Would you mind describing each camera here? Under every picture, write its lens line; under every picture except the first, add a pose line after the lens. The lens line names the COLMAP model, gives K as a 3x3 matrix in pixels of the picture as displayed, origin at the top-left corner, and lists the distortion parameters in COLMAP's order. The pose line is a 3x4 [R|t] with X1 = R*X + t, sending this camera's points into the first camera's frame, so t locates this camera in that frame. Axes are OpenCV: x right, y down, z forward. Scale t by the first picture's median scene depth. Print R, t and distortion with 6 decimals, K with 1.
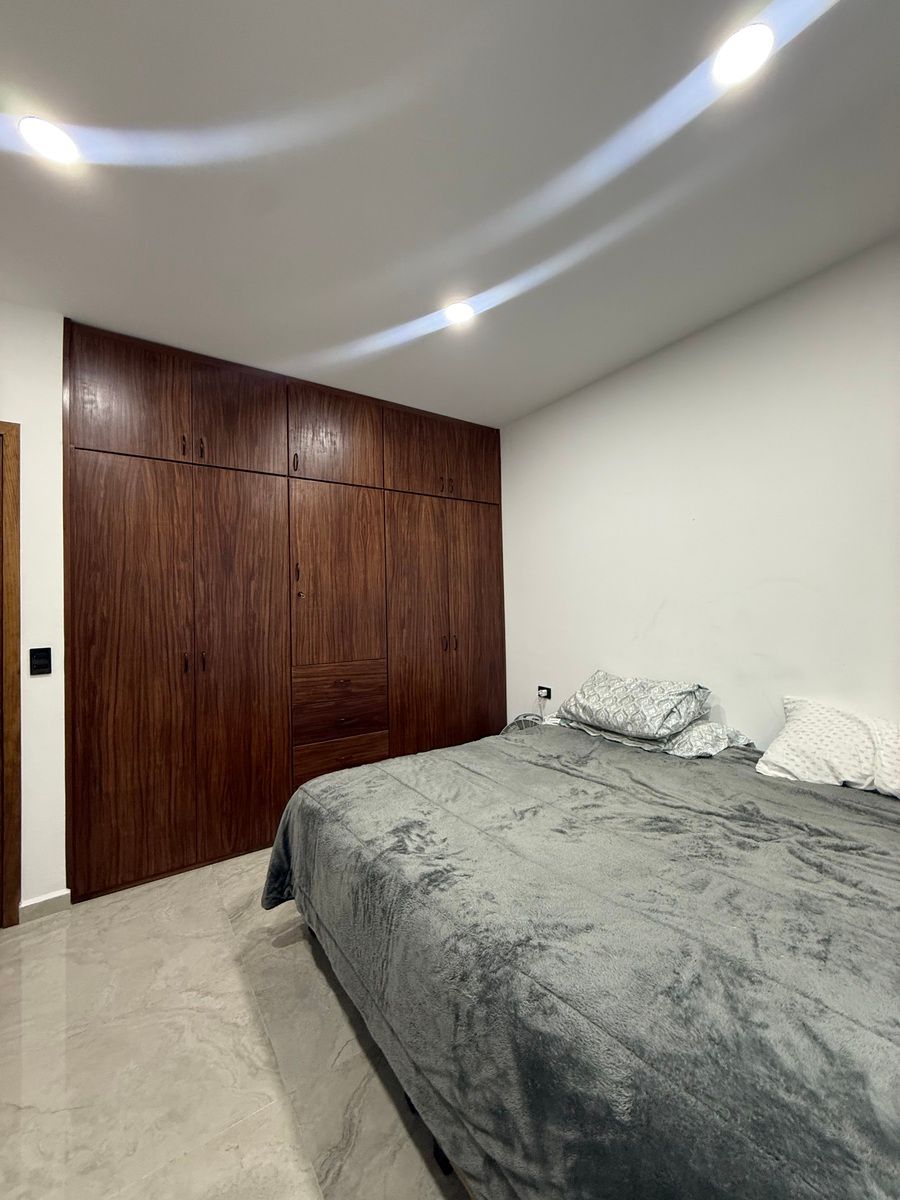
lens RADIAL K [[479.0, 0, 450.8], [0, 479.0, 598.0], [0, 0, 1]] dist [0.001213, -0.000244]
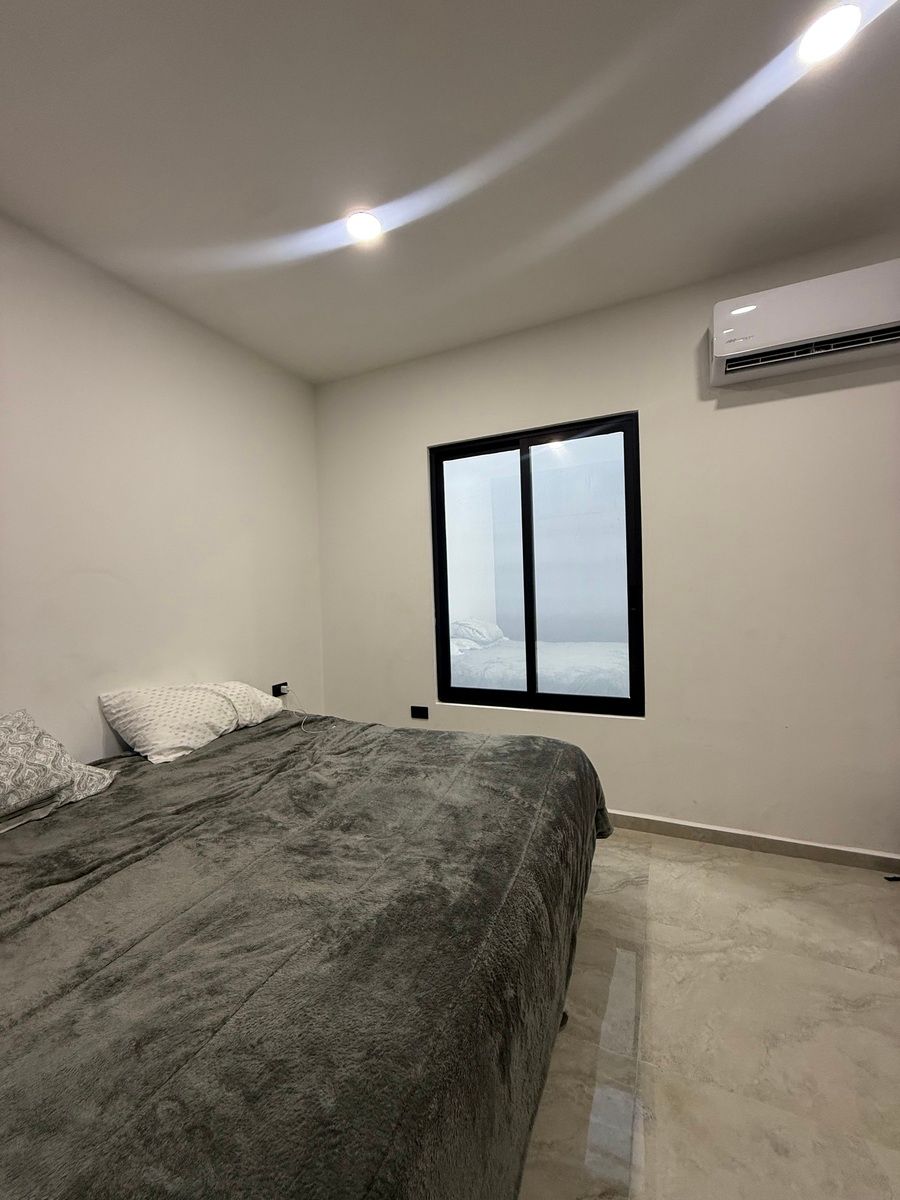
lens RADIAL K [[479.0, 0, 448.8], [0, 479.0, 600.3], [0, 0, 1]] dist [0.001213, -0.000244]
pose [[-0.520797, 0.017553, 0.853500, -0.560311], [0.031343, 0.999508, -0.001431, 0.050796], [-0.853105, 0.026006, -0.521091, 1.090266]]
